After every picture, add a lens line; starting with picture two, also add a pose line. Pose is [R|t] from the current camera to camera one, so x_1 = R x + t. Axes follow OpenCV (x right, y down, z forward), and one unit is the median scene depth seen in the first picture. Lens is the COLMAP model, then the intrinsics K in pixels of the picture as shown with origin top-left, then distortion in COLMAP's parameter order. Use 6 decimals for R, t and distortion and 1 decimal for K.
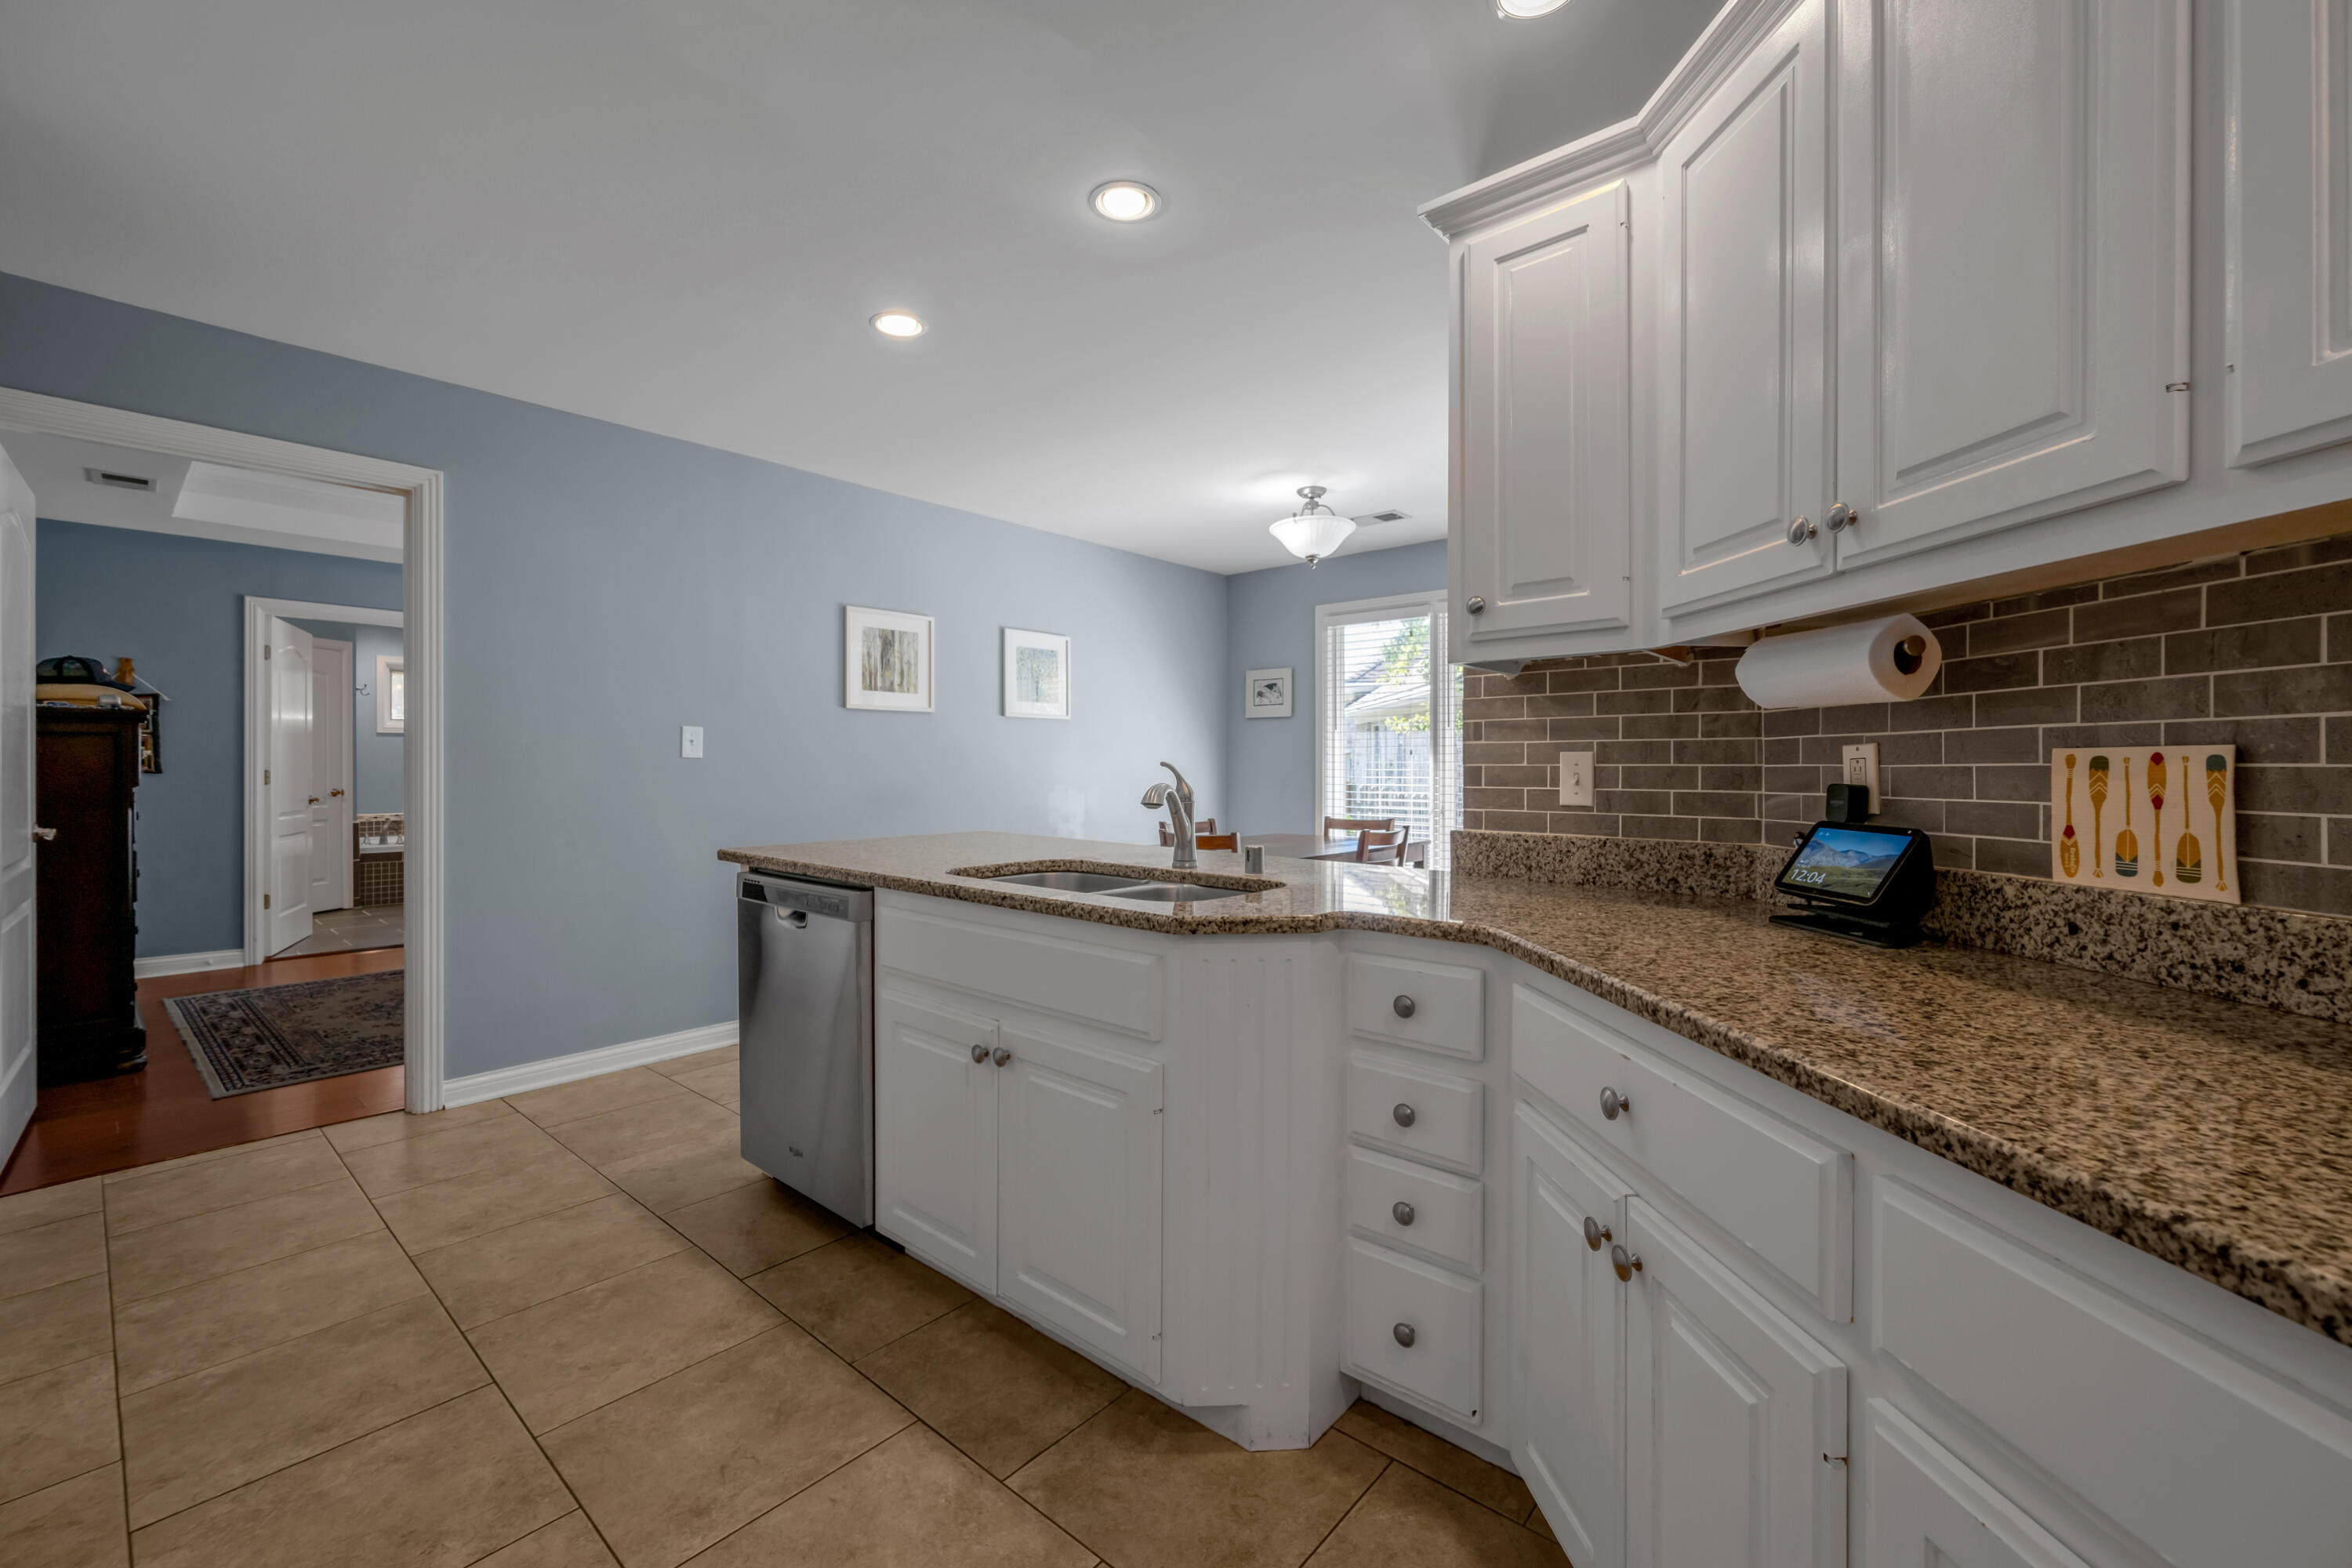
lens RADIAL K [[939.0, 0, 1183.9], [0, 939.0, 773.5], [0, 0, 1]] dist [-0.000793, 0.000264]
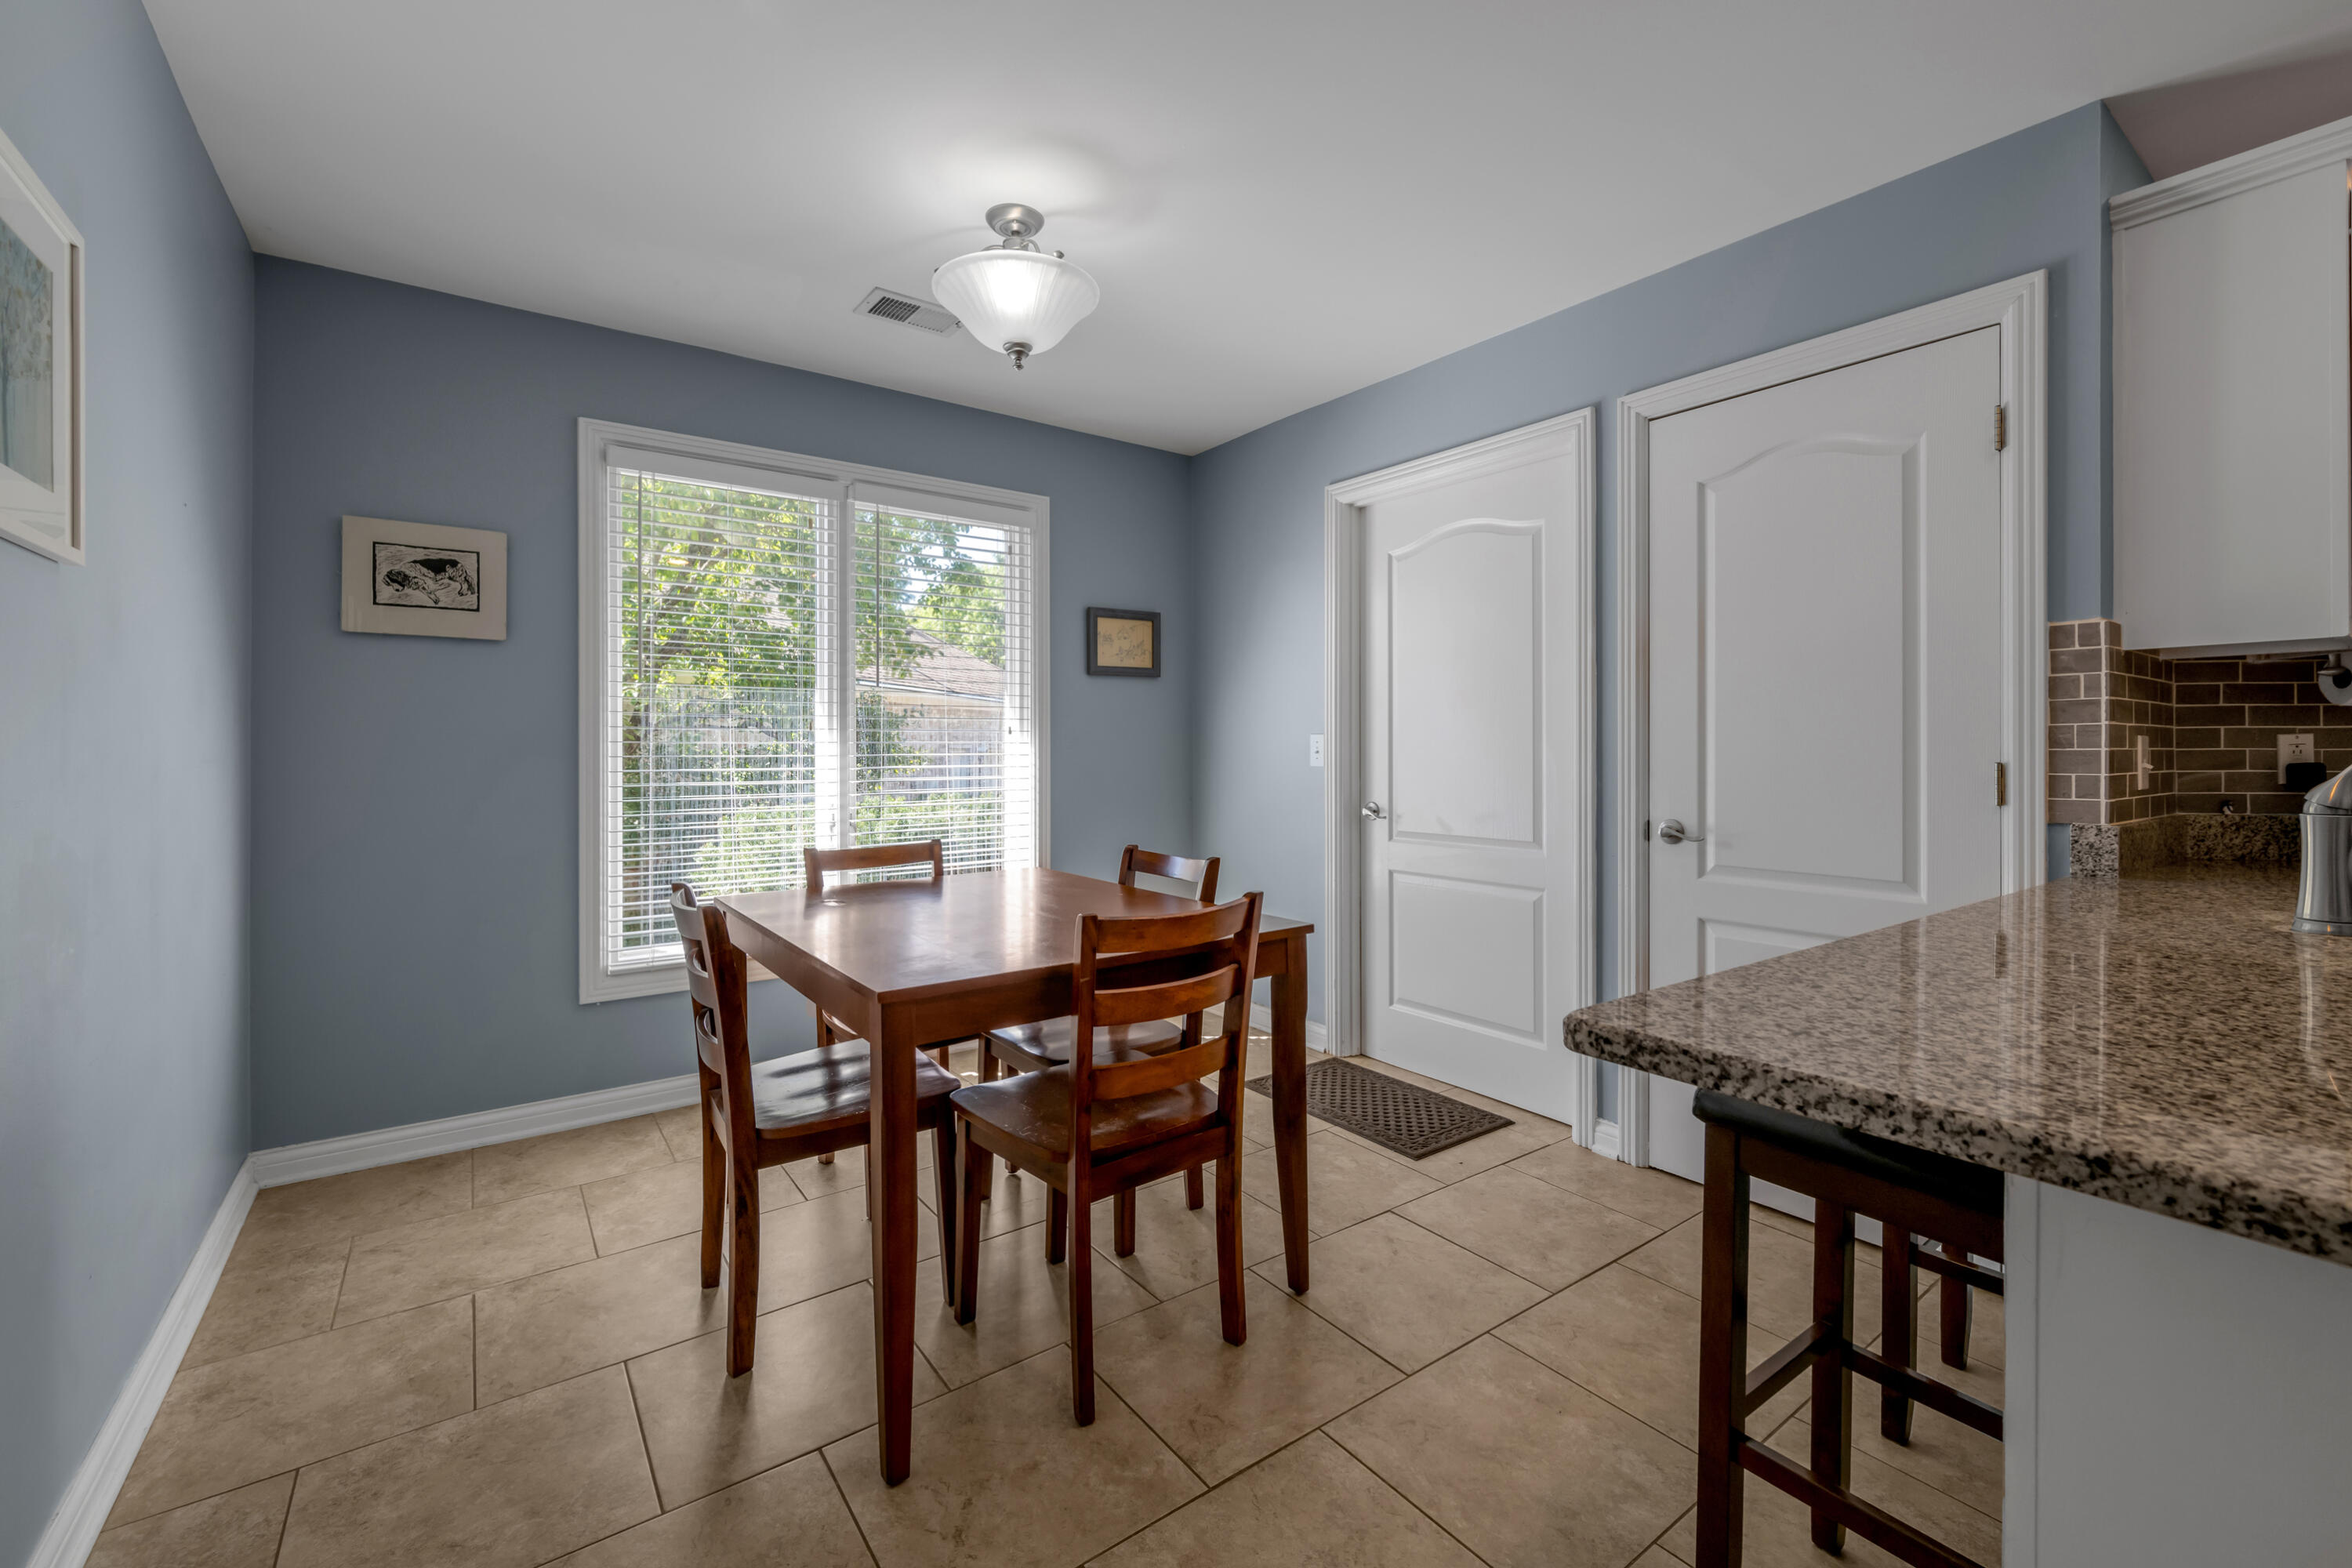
lens RADIAL K [[939.0, 0, 1184.3], [0, 939.0, 762.9], [0, 0, 1]] dist [-0.000793, 0.000264]
pose [[0.210531, -0.012351, 0.977509, -0.281436], [0.008466, 0.999906, 0.010811, -0.004499], [-0.977551, 0.005999, 0.210615, 0.631089]]
